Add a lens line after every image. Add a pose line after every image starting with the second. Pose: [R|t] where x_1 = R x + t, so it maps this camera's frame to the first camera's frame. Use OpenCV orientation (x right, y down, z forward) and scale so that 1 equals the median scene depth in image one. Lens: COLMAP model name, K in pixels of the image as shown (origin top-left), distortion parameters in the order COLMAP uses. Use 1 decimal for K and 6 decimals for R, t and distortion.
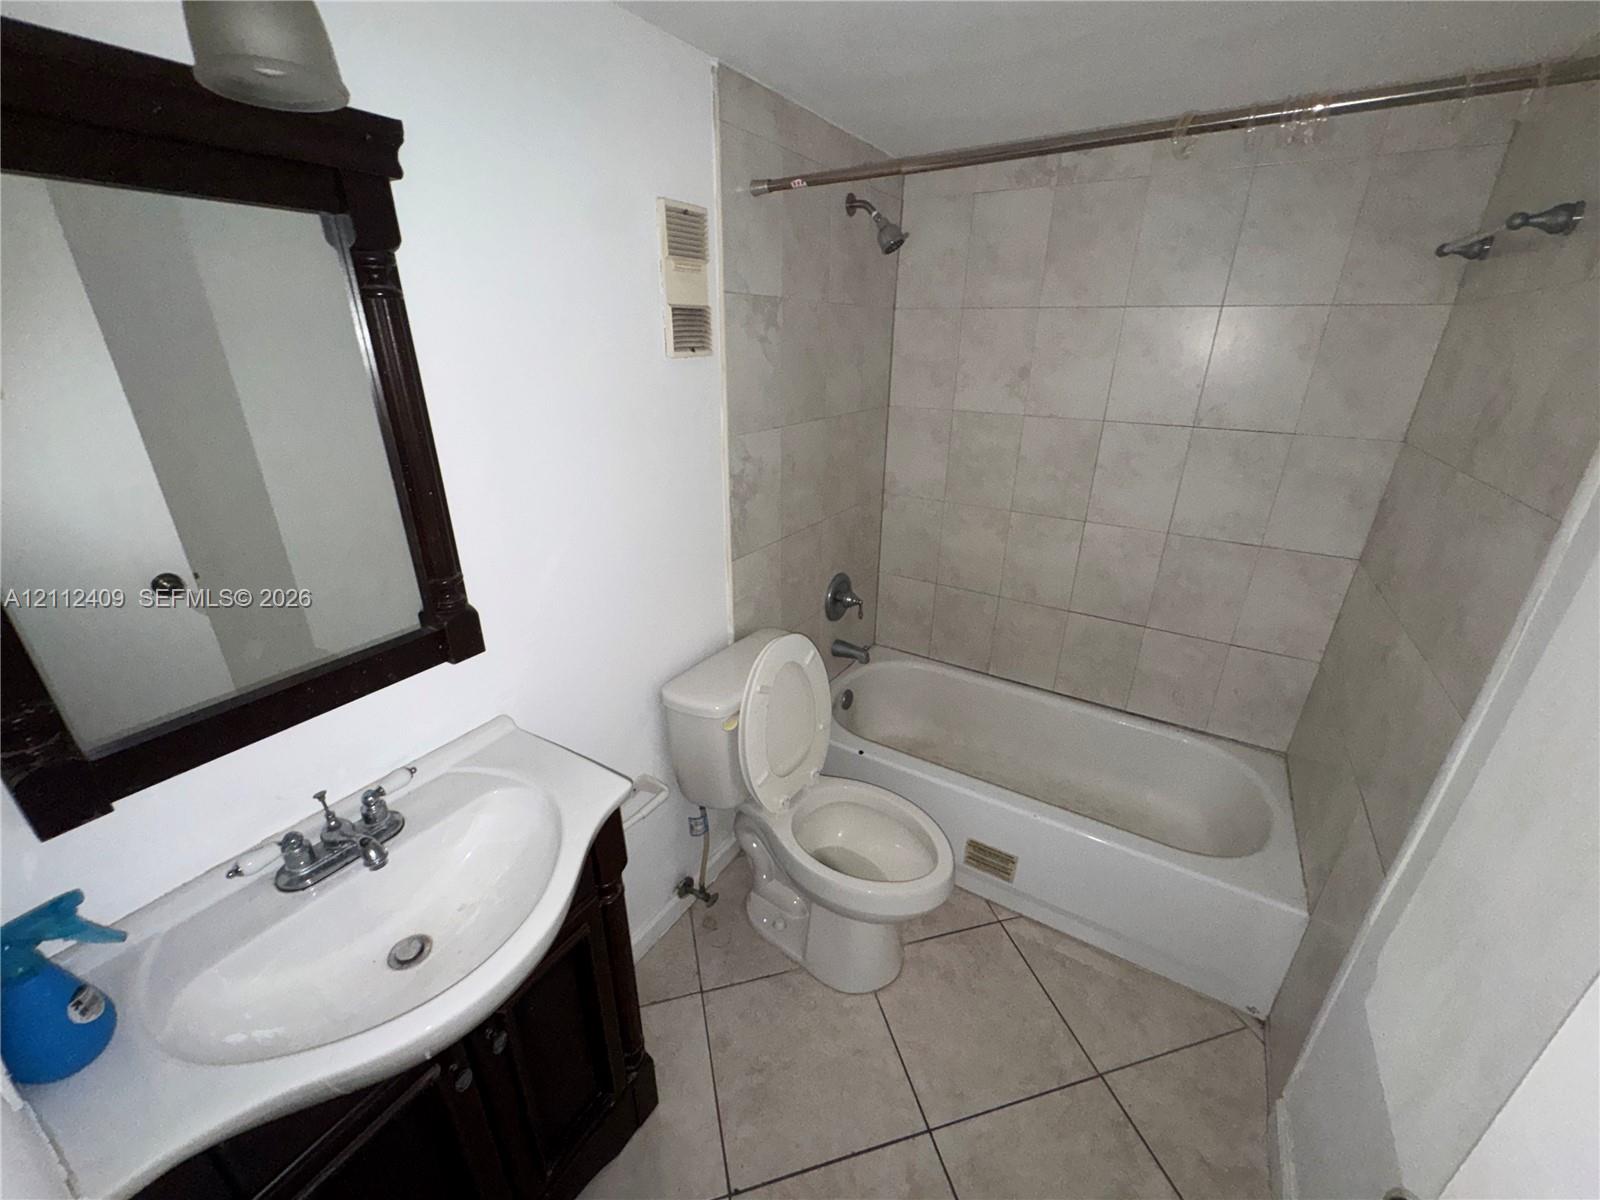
lens RADIAL K [[642.6, 0, 803.2], [0, 642.6, 603.2], [0, 0, 1]] dist [0.000390, -0.000229]
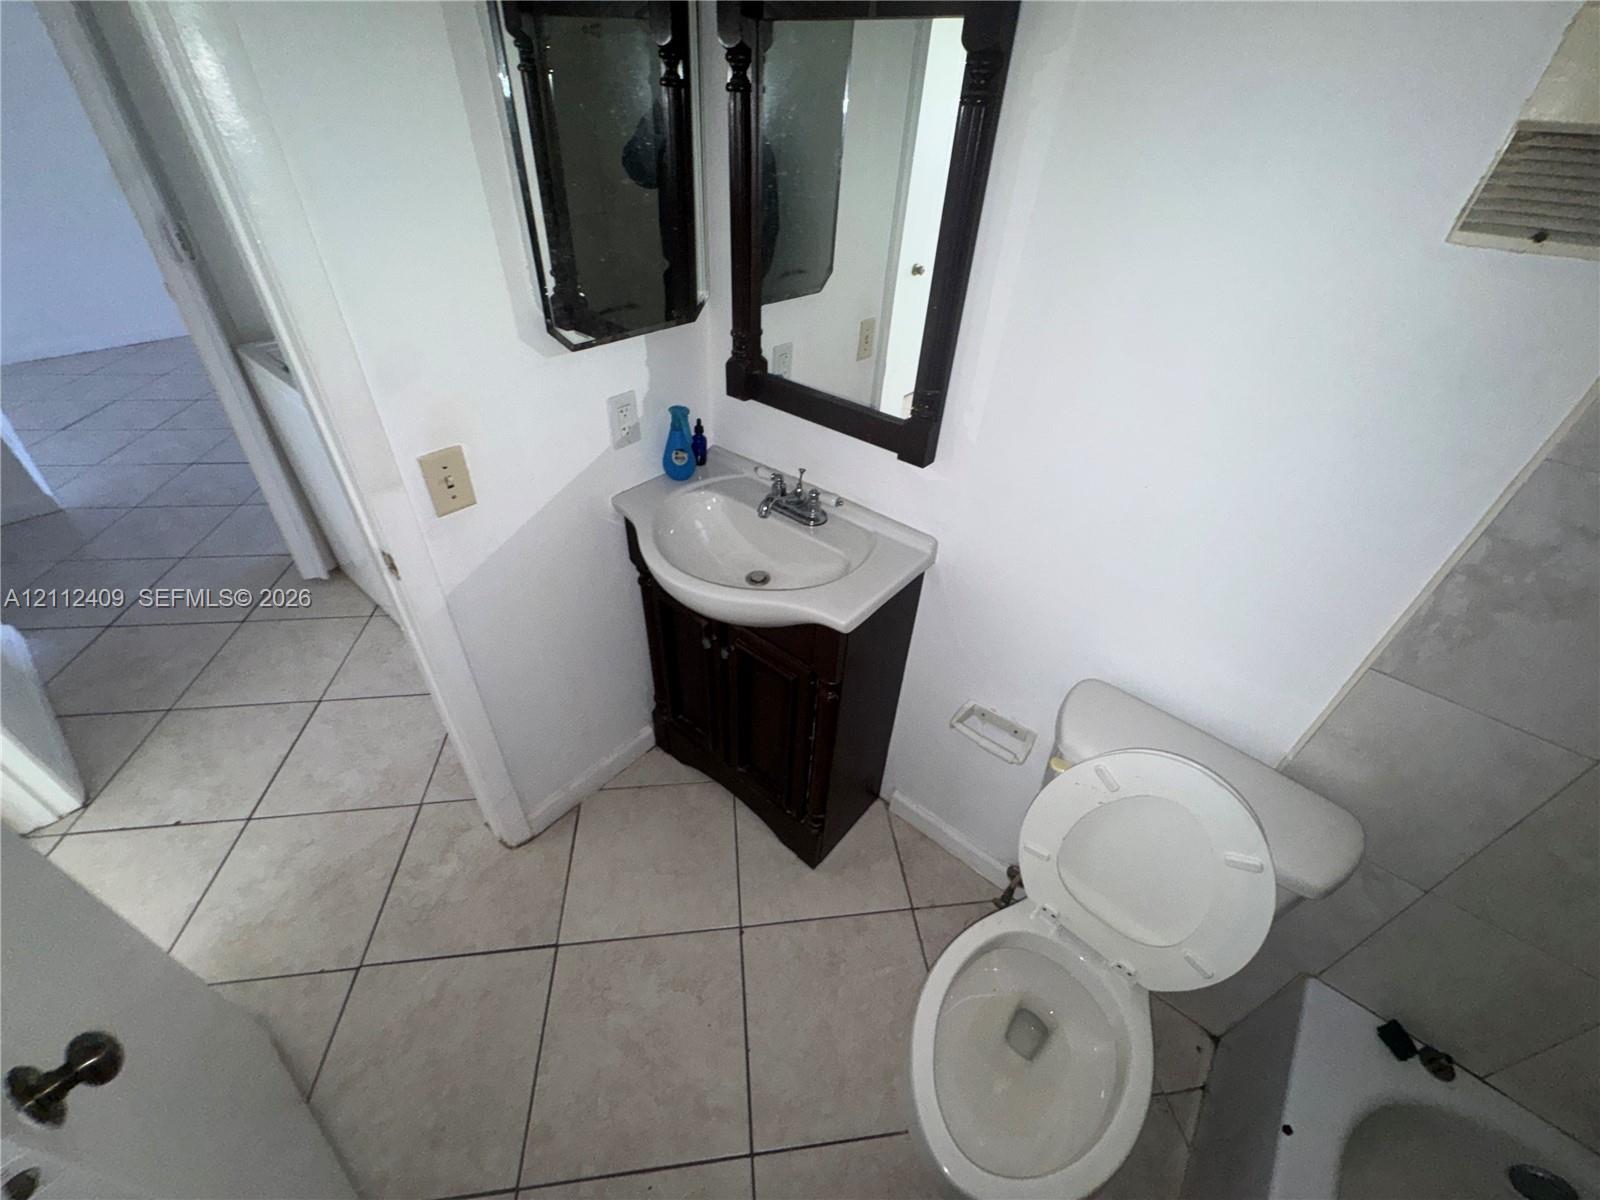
lens RADIAL K [[642.6, 0, 803.2], [0, 642.6, 603.2], [0, 0, 1]] dist [0.000390, -0.000229]
pose [[-0.147908, 0.599443, -0.786633, 0.447117], [-0.435967, 0.674414, 0.595901, -0.278212], [0.887725, 0.431085, 0.161586, 0.607163]]
